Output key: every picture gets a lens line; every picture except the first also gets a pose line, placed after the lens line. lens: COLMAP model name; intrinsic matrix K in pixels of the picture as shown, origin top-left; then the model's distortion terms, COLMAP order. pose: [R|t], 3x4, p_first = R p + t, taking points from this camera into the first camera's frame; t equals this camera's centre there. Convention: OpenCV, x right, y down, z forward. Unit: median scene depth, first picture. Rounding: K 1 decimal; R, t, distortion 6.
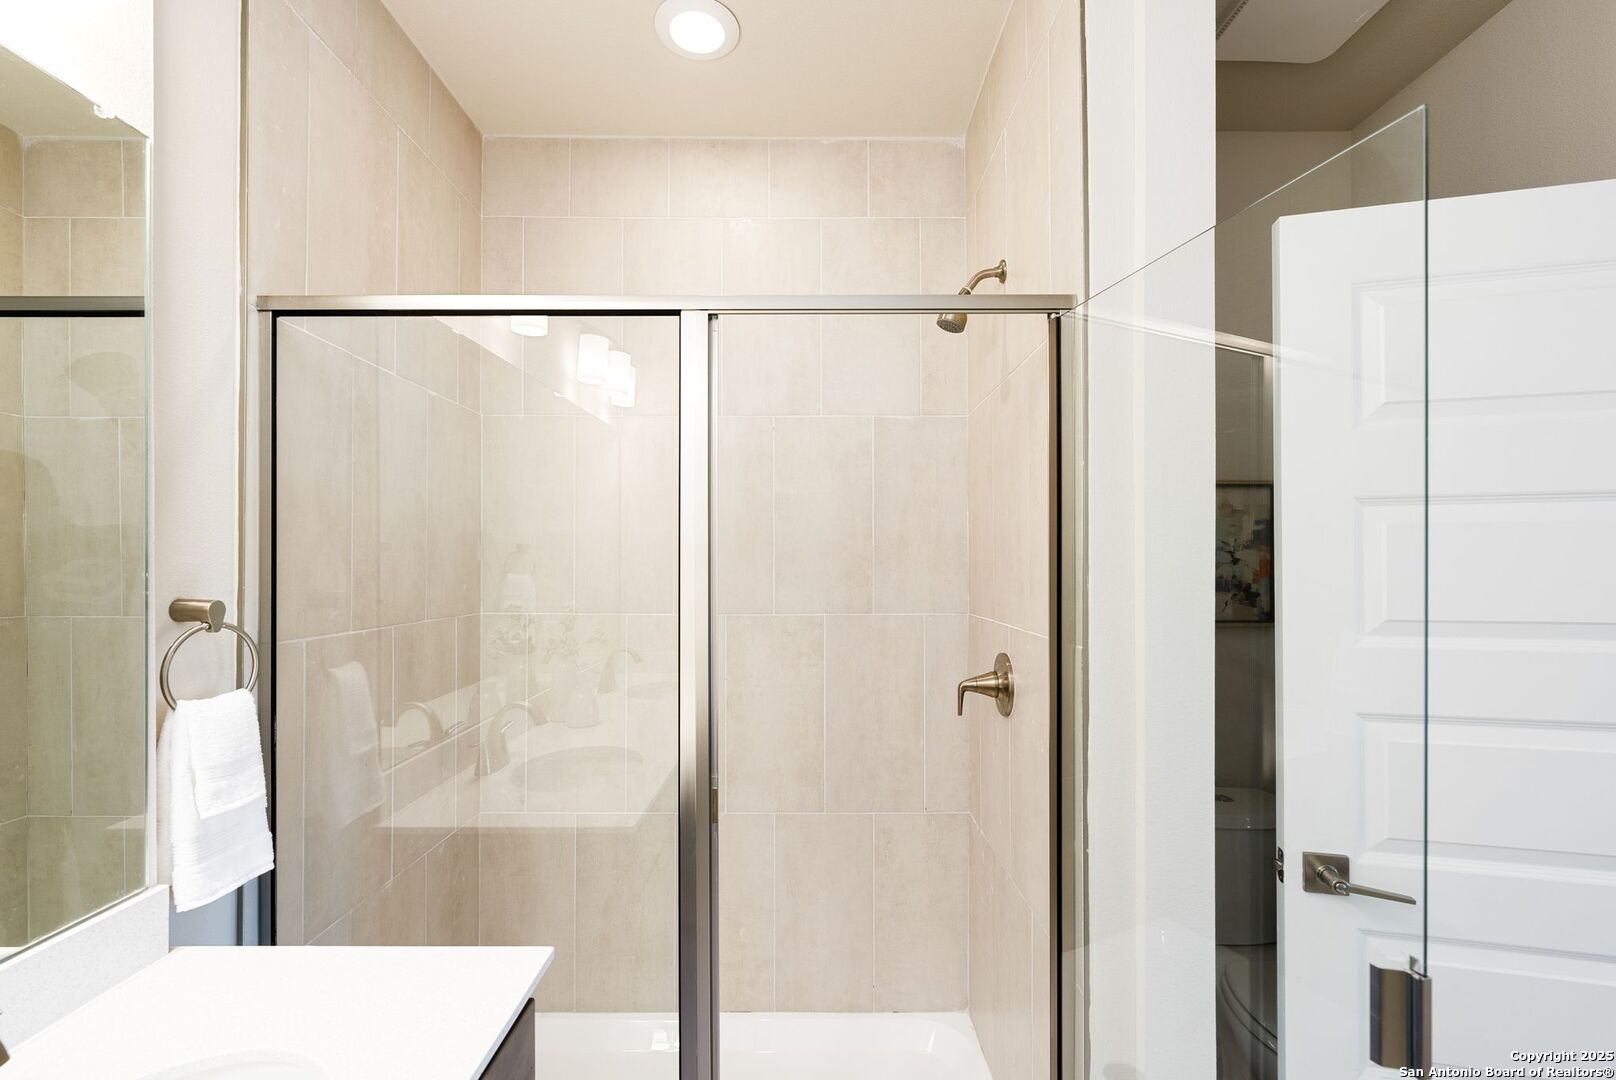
lens RADIAL K [[705.7, 0, 810.1], [0, 705.7, 559.3], [0, 0, 1]] dist [0.000083, -0.000060]
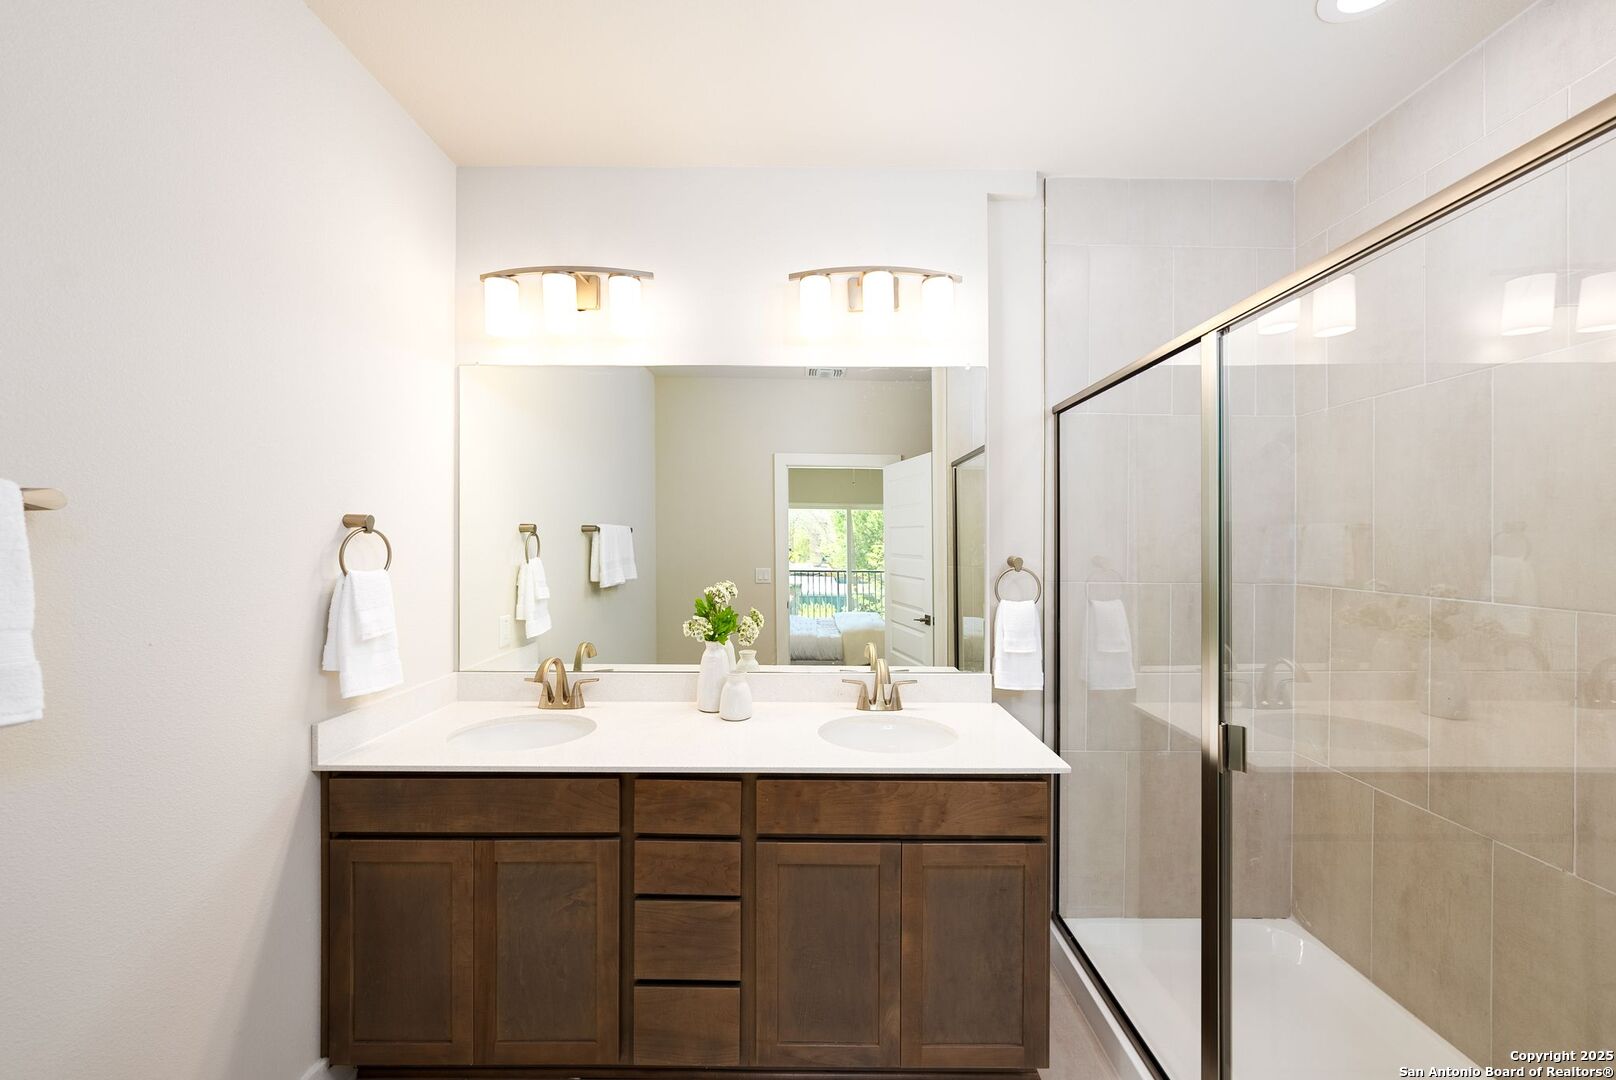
lens RADIAL K [[572.1, 0, 808.0], [0, 572.1, 540.0], [0, 0, 1]] dist [-0.000646, -0.000061]
pose [[-0.013641, -0.000984, -0.999906, 0.841492], [-0.000816, 0.999999, -0.000973, 0.006606], [0.999907, 0.000803, -0.013642, 0.327584]]
